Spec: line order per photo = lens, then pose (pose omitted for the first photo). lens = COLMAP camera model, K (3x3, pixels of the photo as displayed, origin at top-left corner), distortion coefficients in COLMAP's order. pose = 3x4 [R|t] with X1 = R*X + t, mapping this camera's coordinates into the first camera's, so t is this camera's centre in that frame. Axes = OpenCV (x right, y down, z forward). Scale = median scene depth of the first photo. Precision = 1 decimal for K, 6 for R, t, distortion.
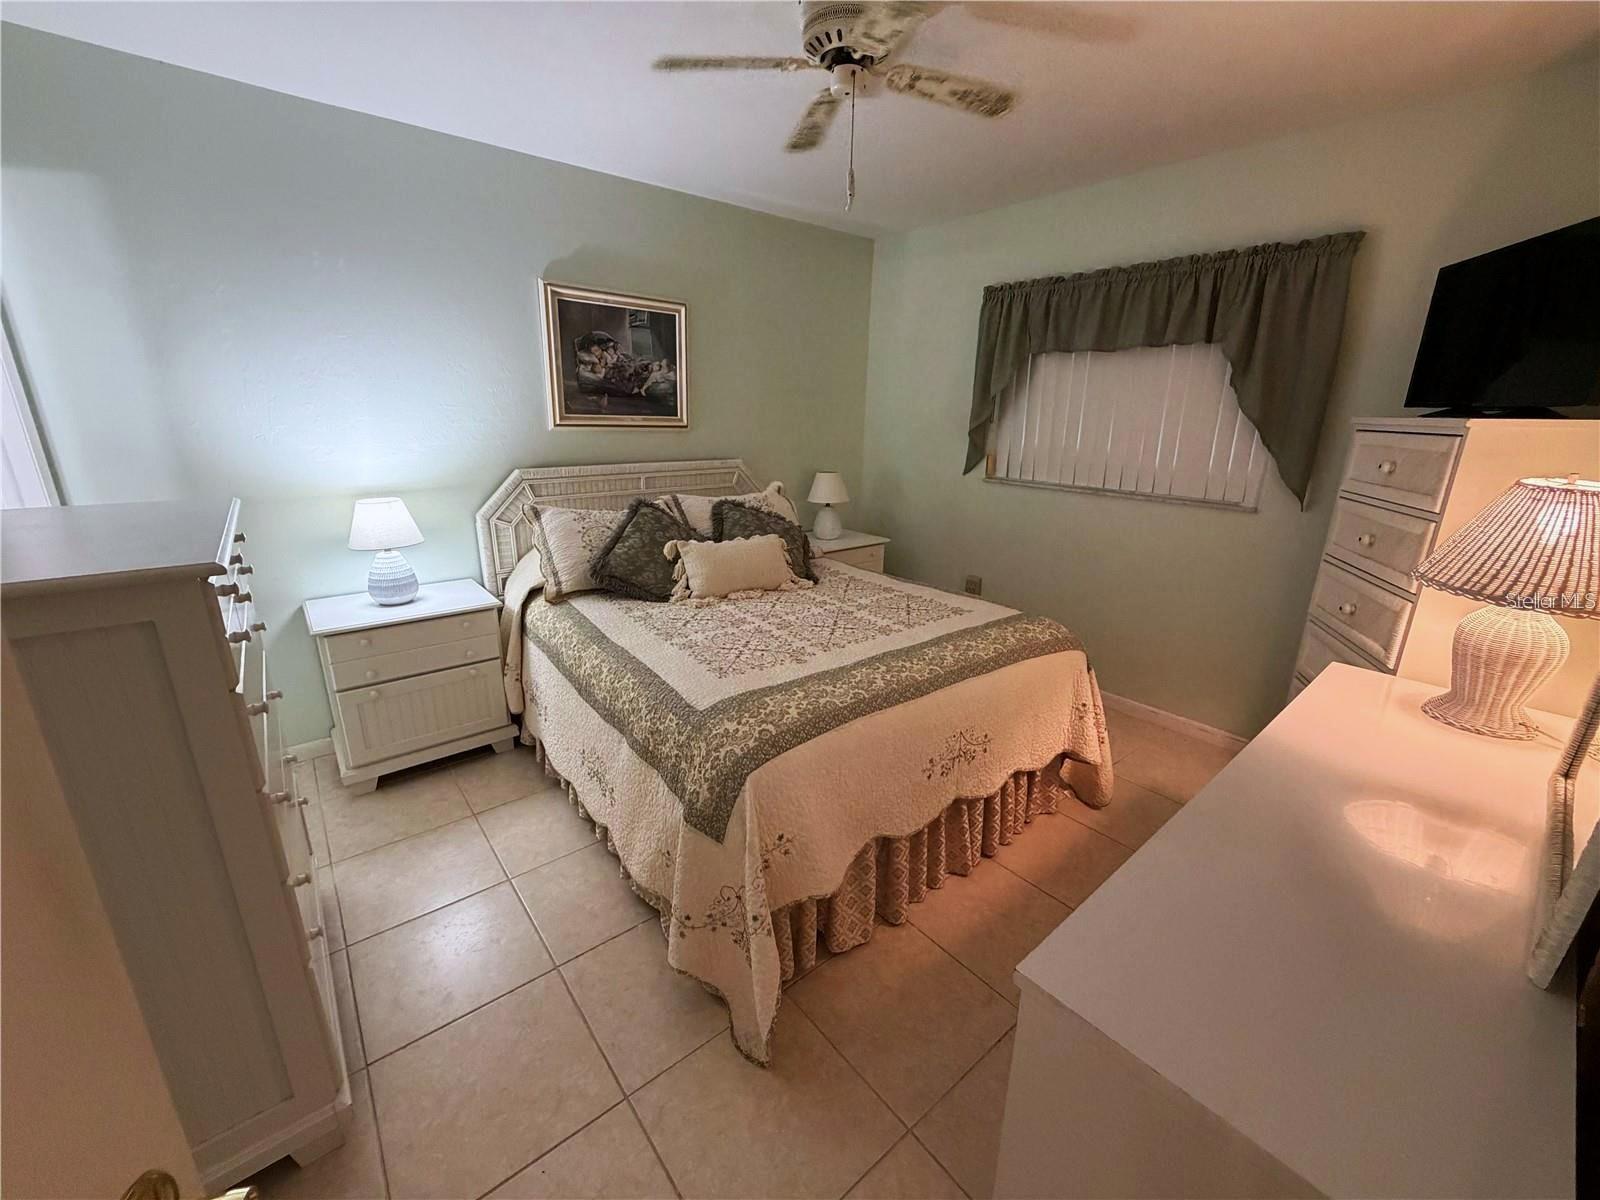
lens RADIAL K [[638.6, 0, 804.6], [0, 638.6, 600.0], [0, 0, 1]] dist [0.000788, -0.000017]
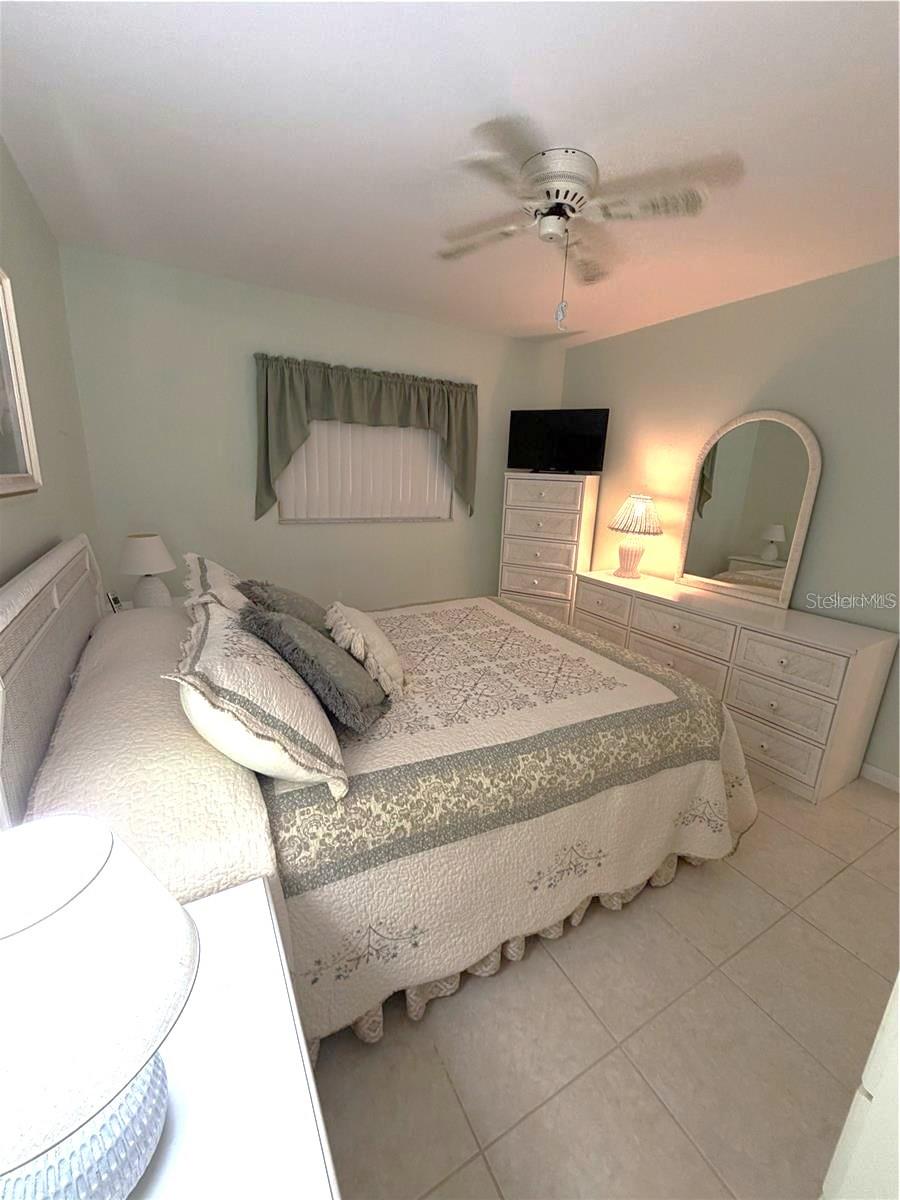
lens RADIAL K [[478.9, 0, 449.6], [0, 478.9, 597.0], [0, 0, 1]] dist [0.000788, -0.000017]
pose [[0.176917, -0.260121, 0.949230, -0.790828], [0.248034, 0.945099, 0.212761, -0.252929], [-0.952460, 0.197800, 0.231722, 0.798027]]
